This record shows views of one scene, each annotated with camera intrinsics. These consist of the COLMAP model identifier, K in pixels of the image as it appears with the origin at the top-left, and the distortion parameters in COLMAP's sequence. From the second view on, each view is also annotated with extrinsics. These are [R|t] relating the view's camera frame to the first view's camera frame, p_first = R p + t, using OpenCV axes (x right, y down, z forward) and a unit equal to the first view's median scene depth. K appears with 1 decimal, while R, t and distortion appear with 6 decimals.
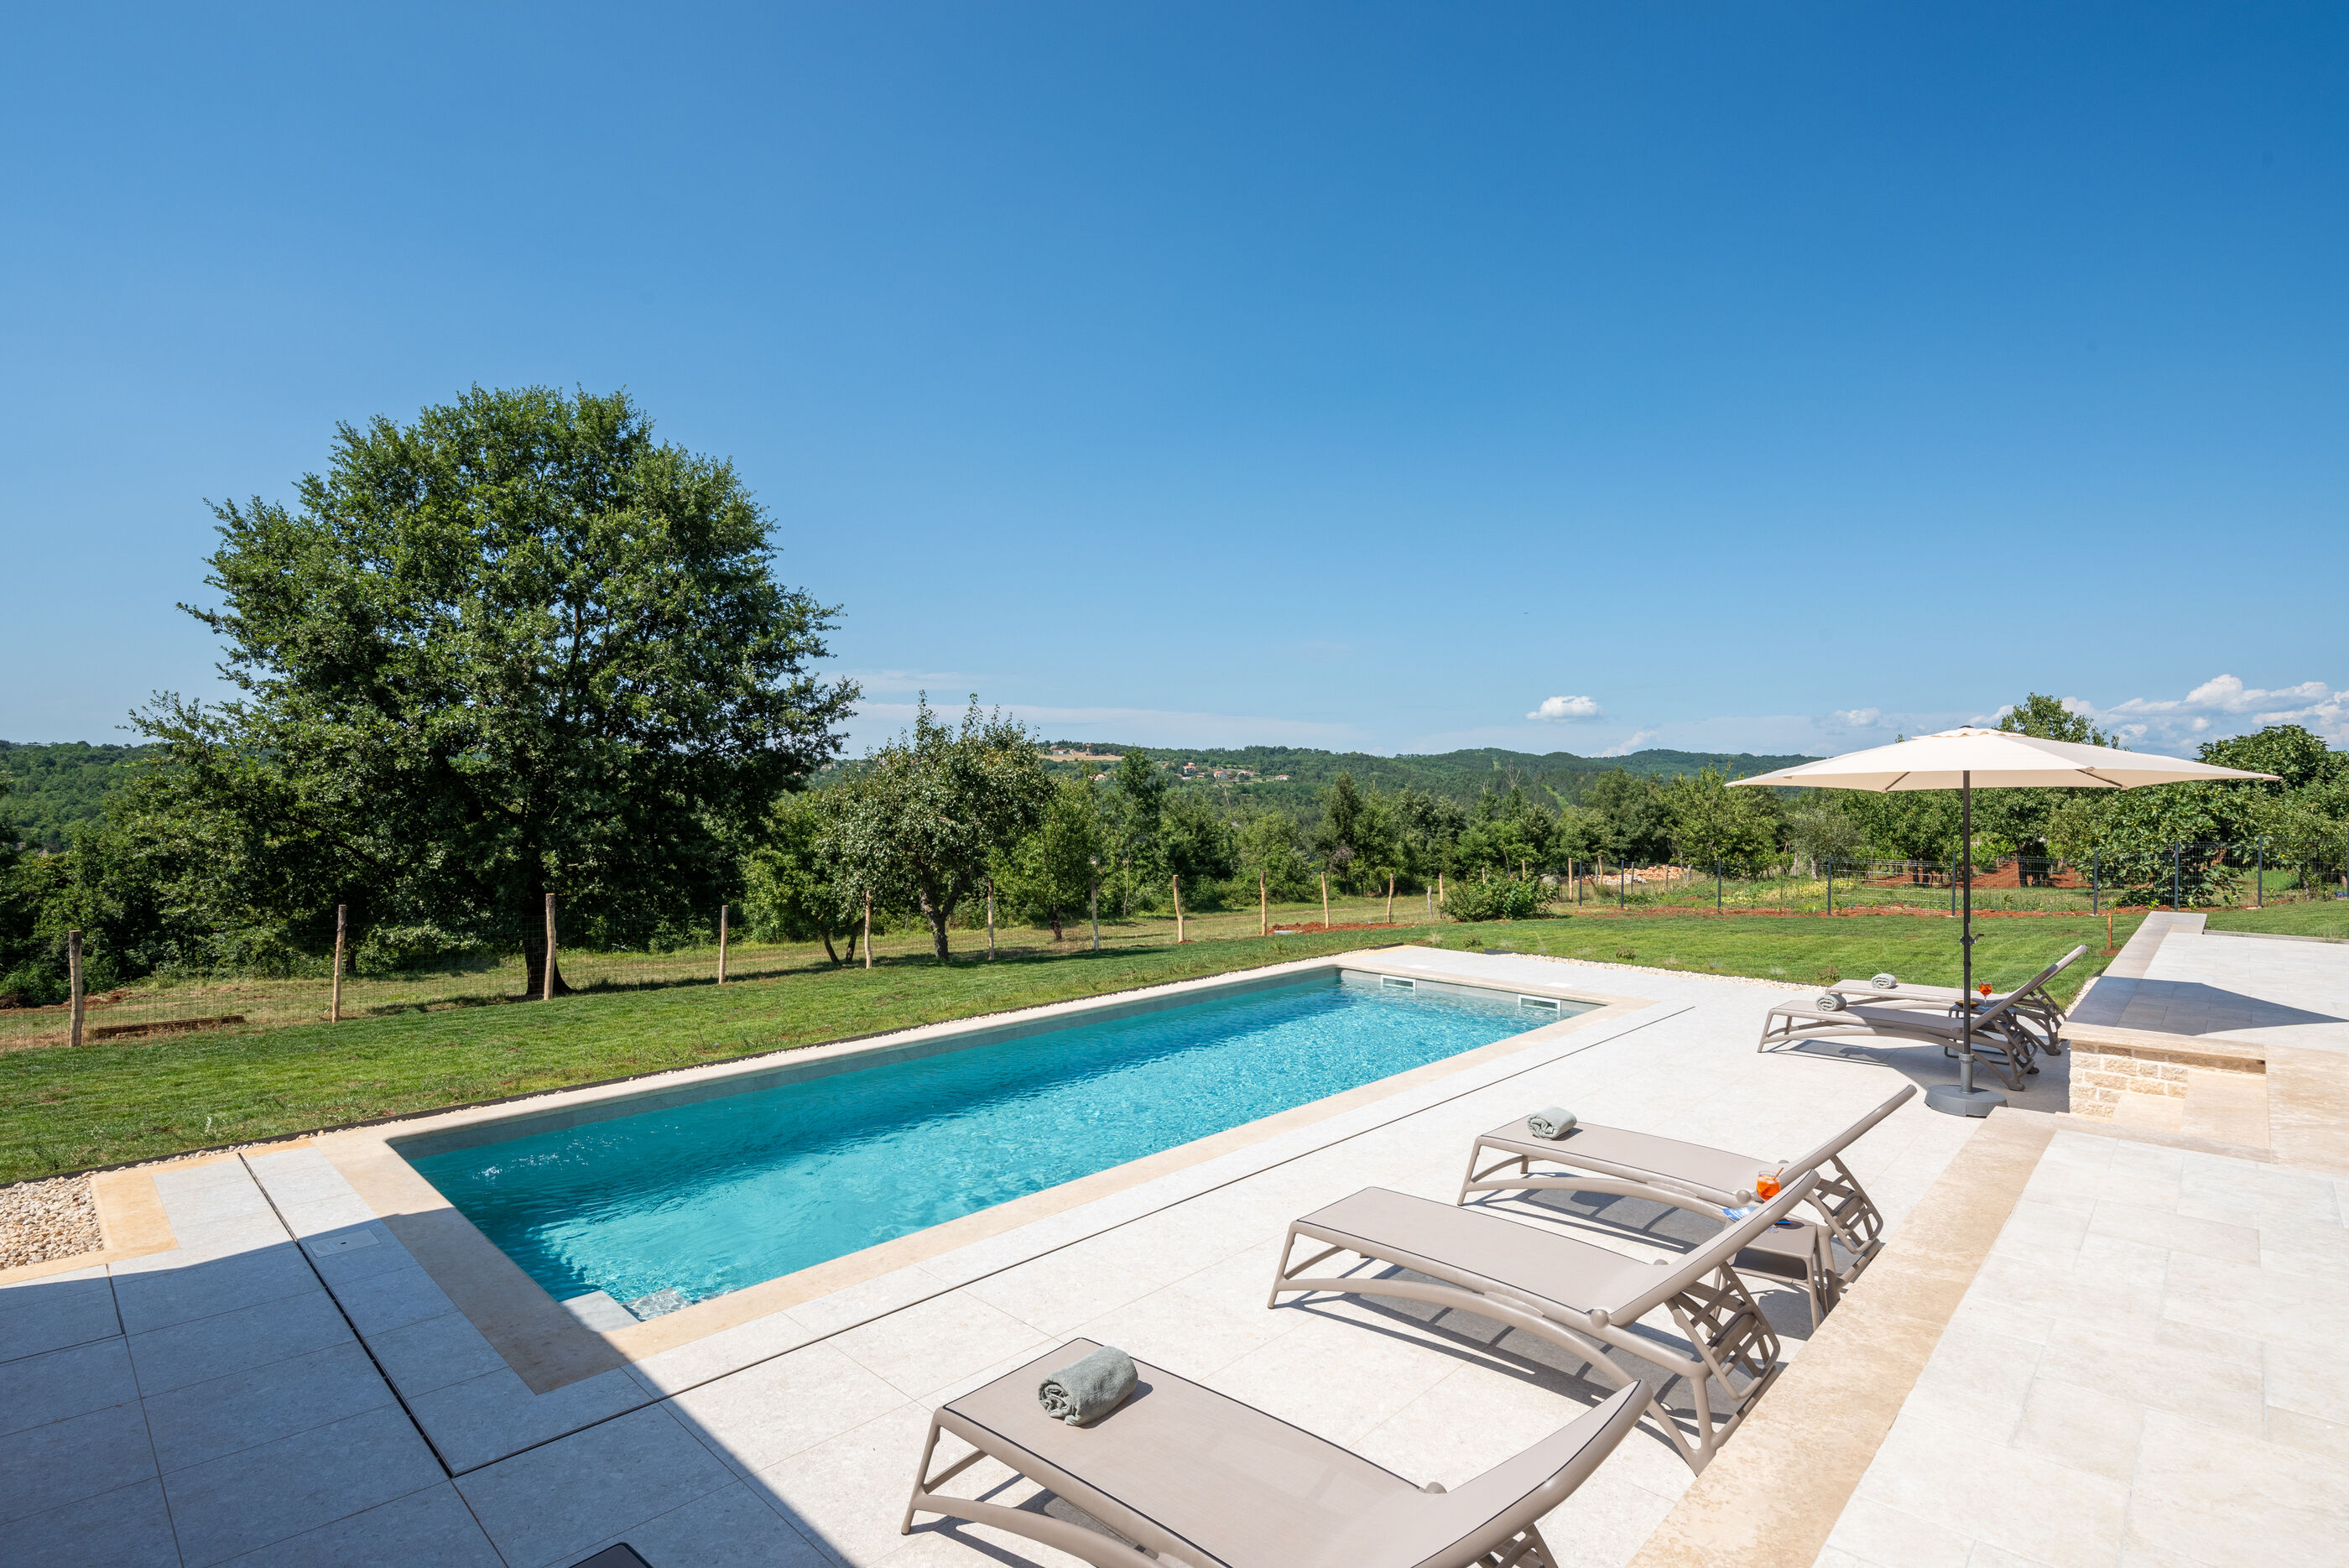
lens RADIAL K [[1120.8, 0, 1186.9], [0, 1120.8, 790.3], [0, 0, 1]] dist [-0.006830, -0.001913]
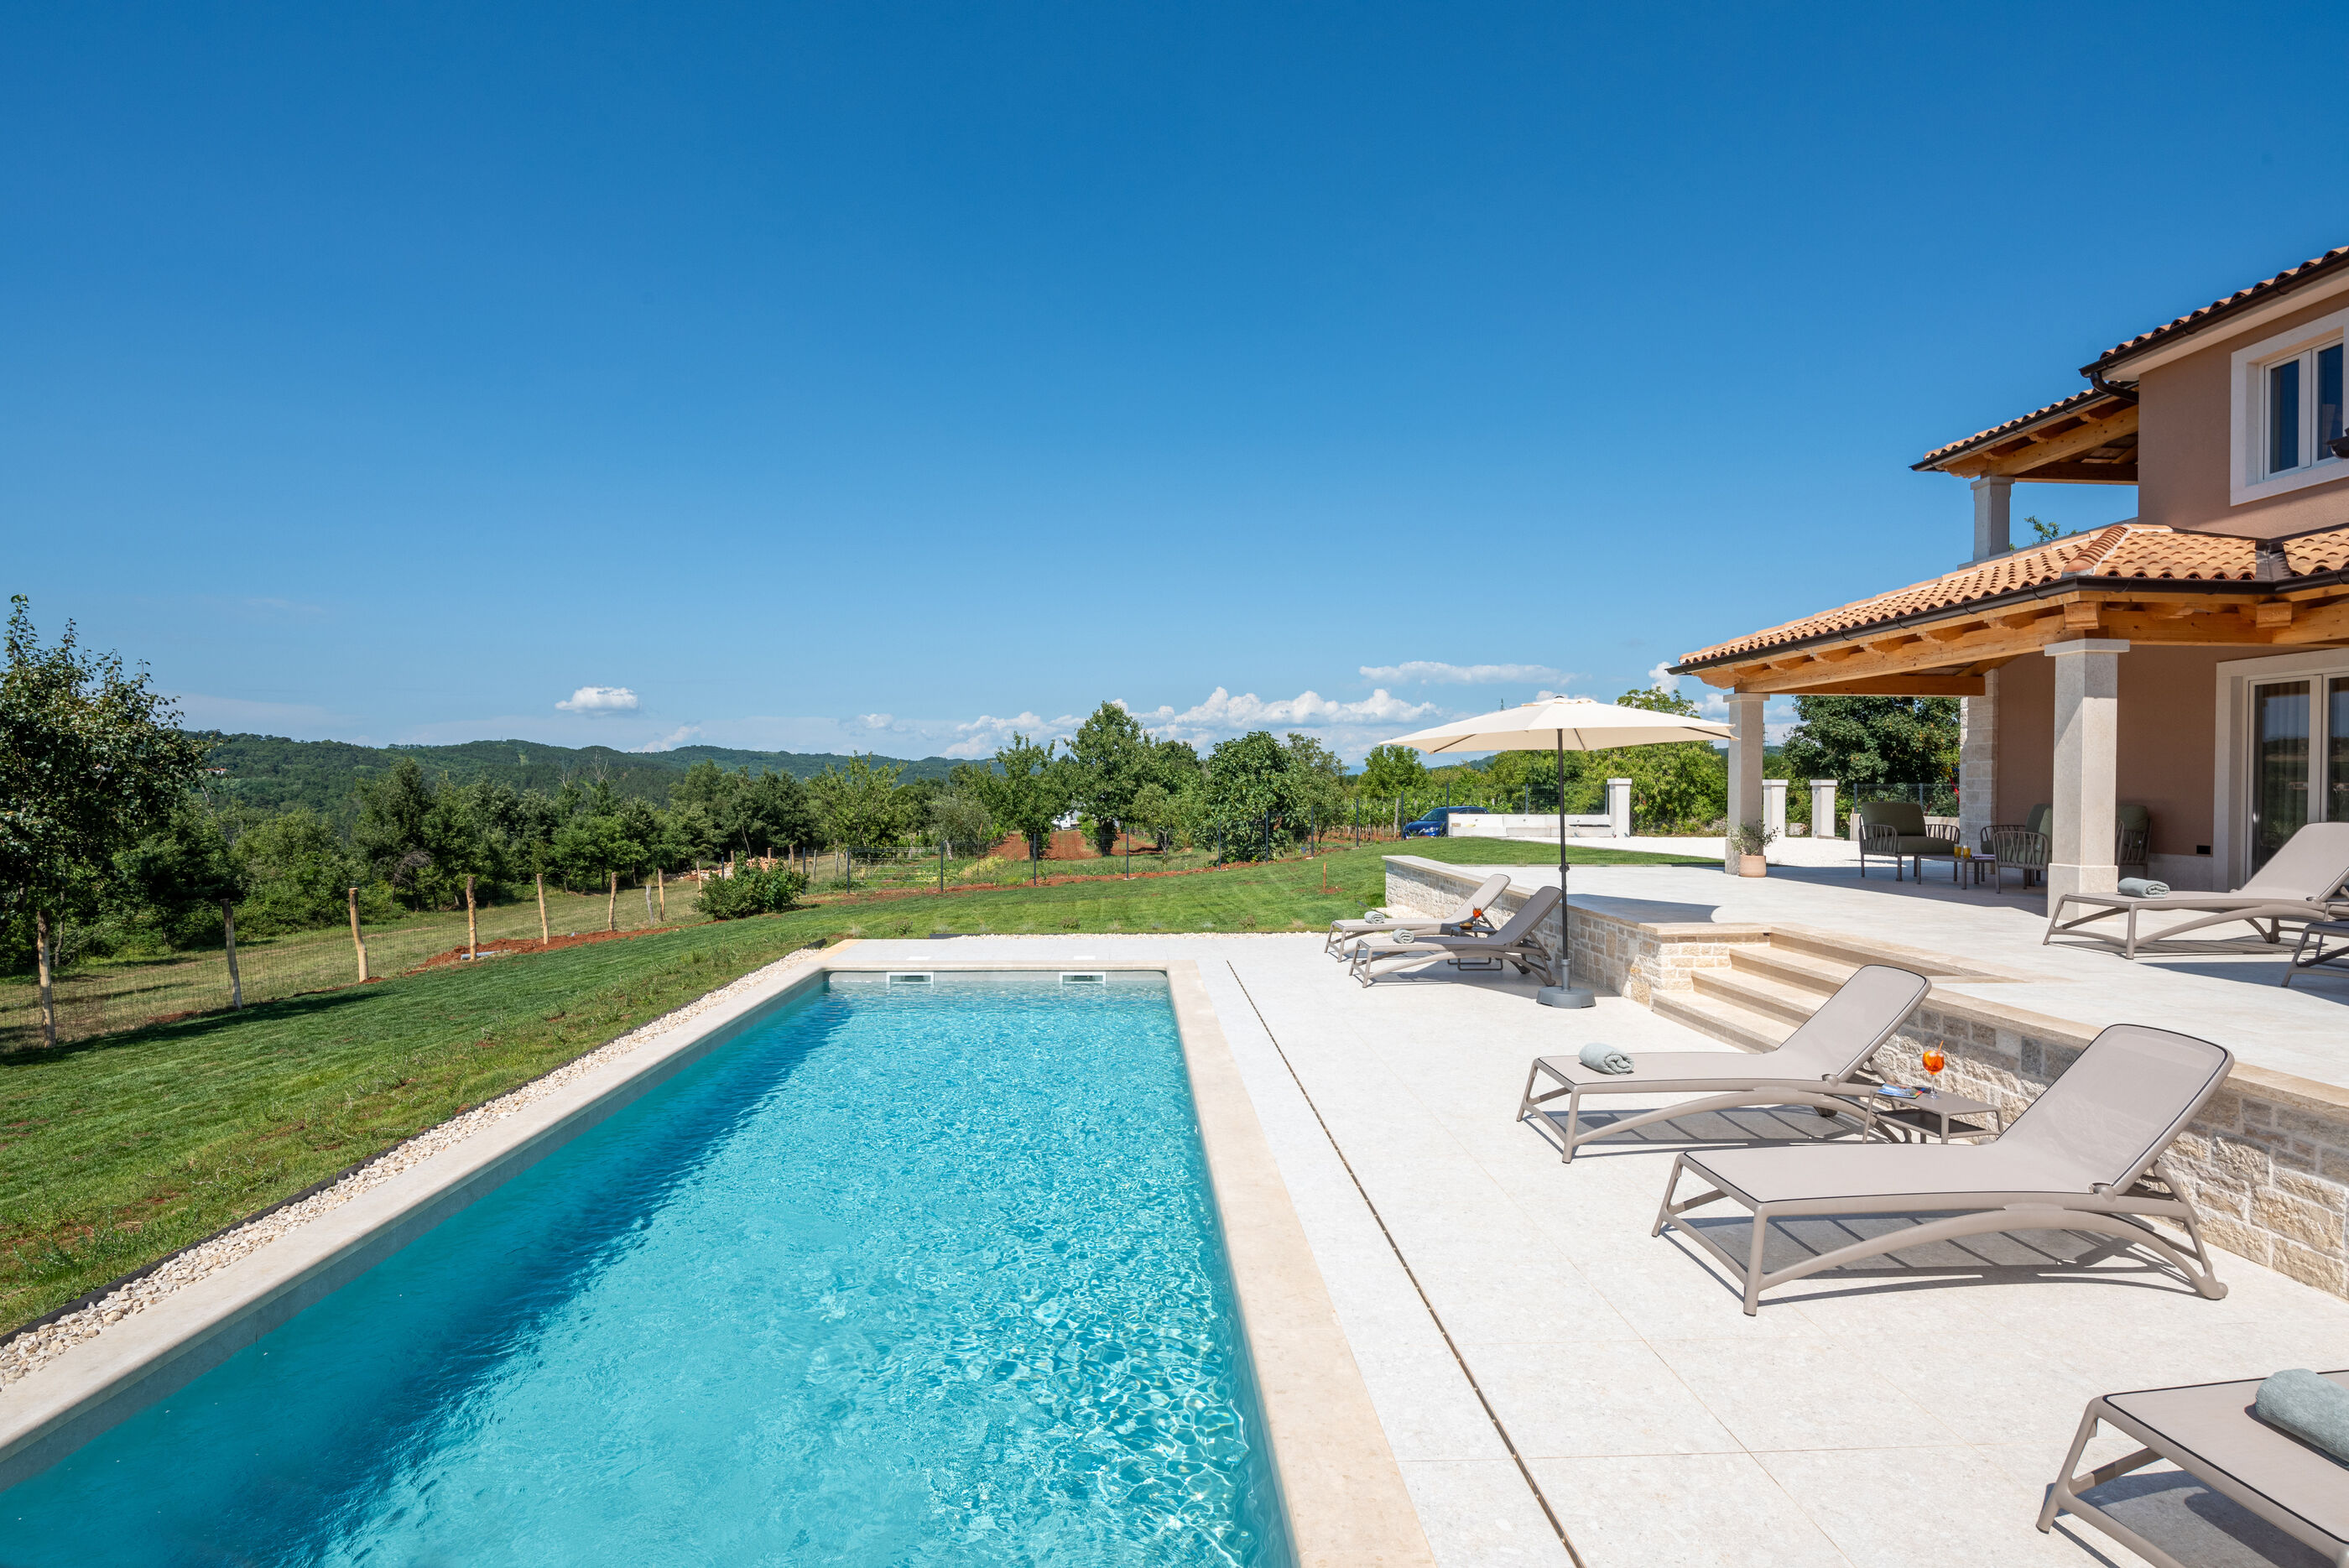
lens RADIAL K [[1120.8, 0, 1173.3], [0, 1120.8, 789.7], [0, 0, 1]] dist [-0.006830, -0.001913]
pose [[0.699511, -0.006457, 0.714593, -0.051008], [0.004155, 0.999979, 0.004968, 0.003992], [-0.714610, -0.000506, 0.699523, 0.044972]]
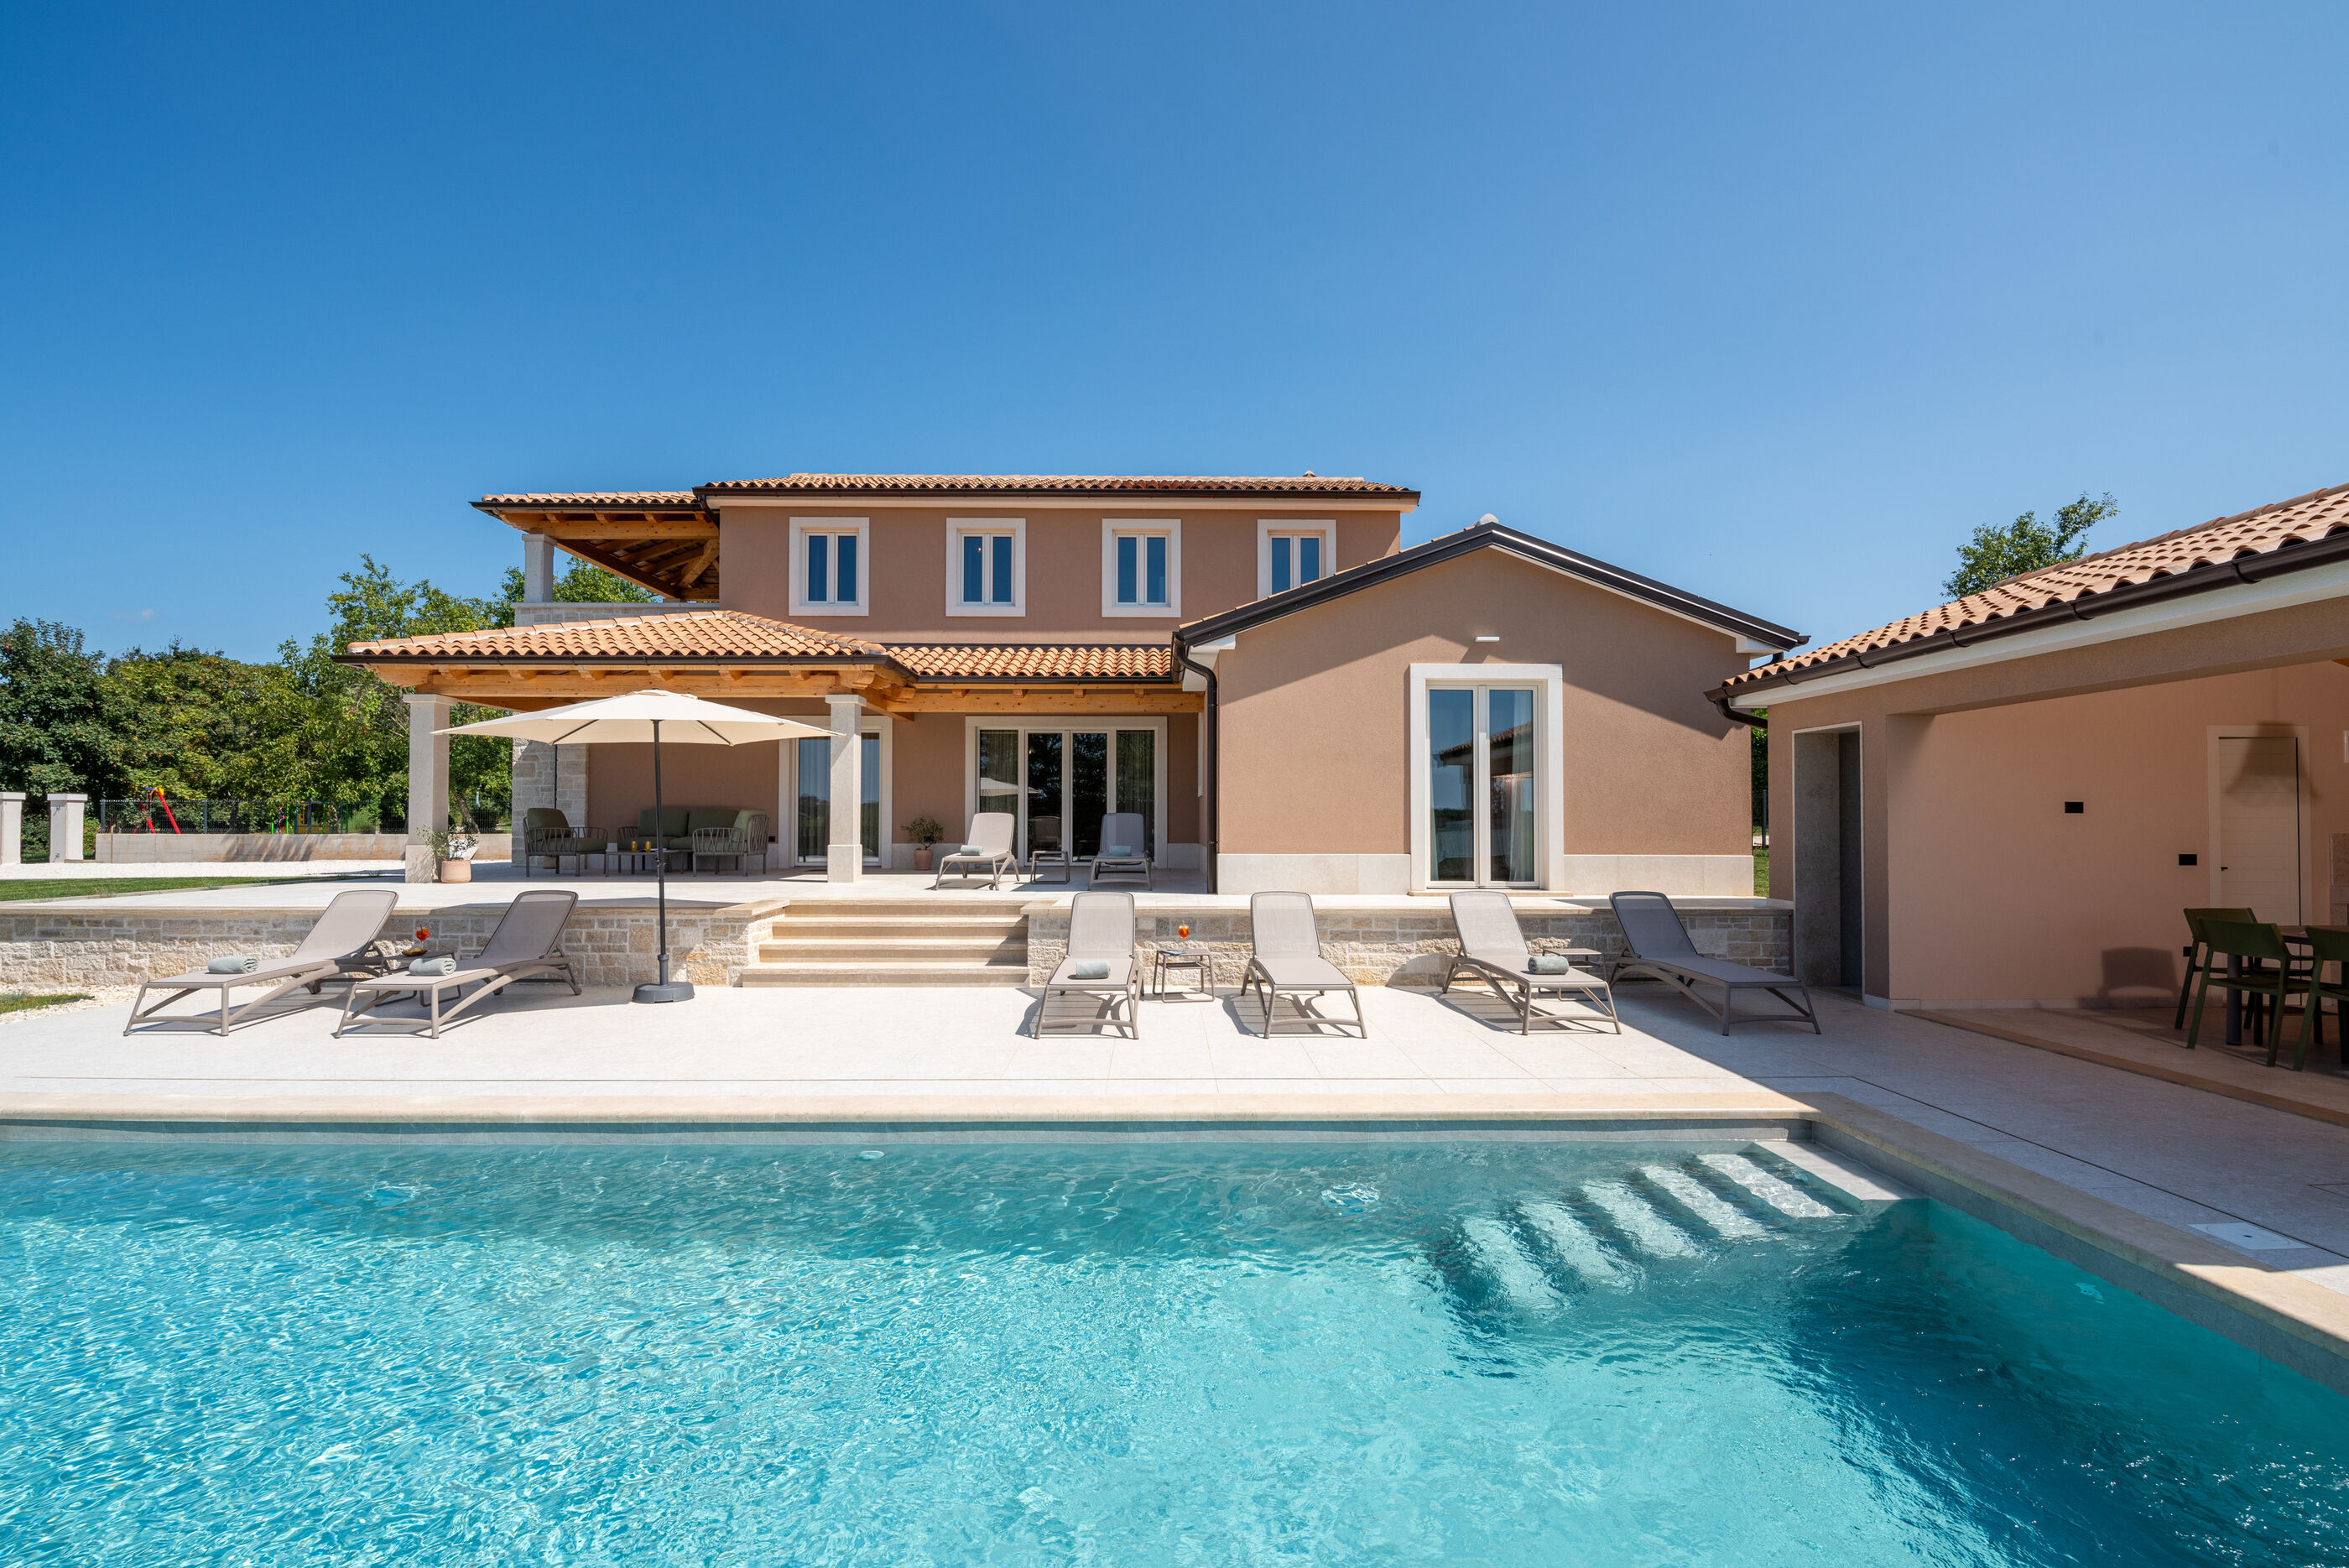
lens RADIAL K [[1009.6, 0, 1169.8], [0, 1009.6, 781.7], [0, 0, 1]] dist [-0.010312, -0.003003]
pose [[-0.701973, 0.017854, 0.711980, -0.050046], [-0.000284, 0.999679, -0.025348, 0.007611], [-0.712204, -0.017995, -0.701742, 0.141555]]
